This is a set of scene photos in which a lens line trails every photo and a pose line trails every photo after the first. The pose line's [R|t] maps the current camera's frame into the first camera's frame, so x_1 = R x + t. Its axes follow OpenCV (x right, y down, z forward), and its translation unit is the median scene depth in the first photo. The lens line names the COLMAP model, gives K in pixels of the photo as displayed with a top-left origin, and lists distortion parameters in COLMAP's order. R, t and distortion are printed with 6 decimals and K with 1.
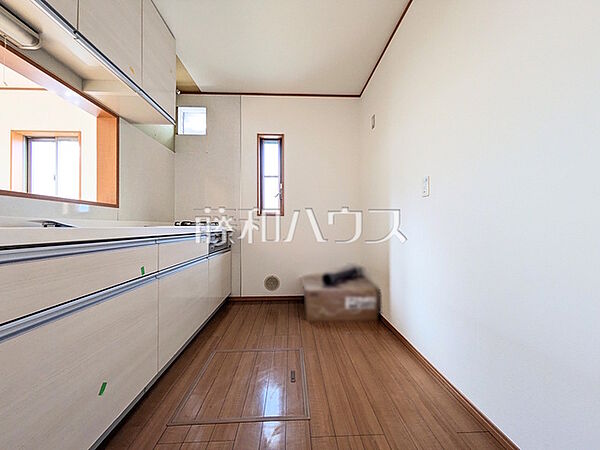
lens RADIAL K [[236.3, 0, 300.9], [0, 236.3, 226.3], [0, 0, 1]] dist [-0.004092, 0.003103]
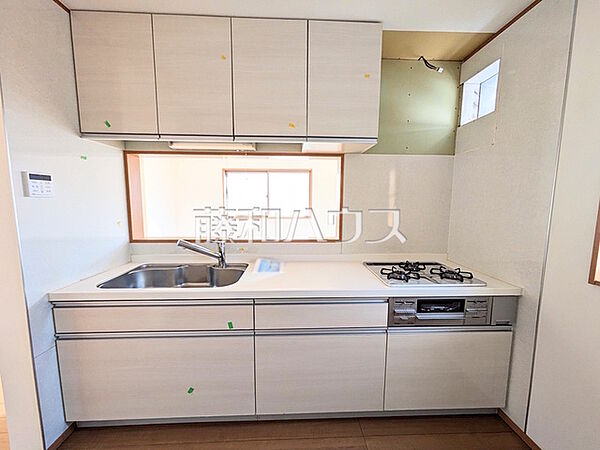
lens RADIAL K [[236.3, 0, 300.9], [0, 236.3, 226.3], [0, 0, 1]] dist [-0.004092, 0.003103]
pose [[-0.003801, 0.107191, -0.994231, 0.192856], [-0.002026, 0.994236, 0.107199, -0.182946], [0.999991, 0.002422, -0.003562, 0.569832]]
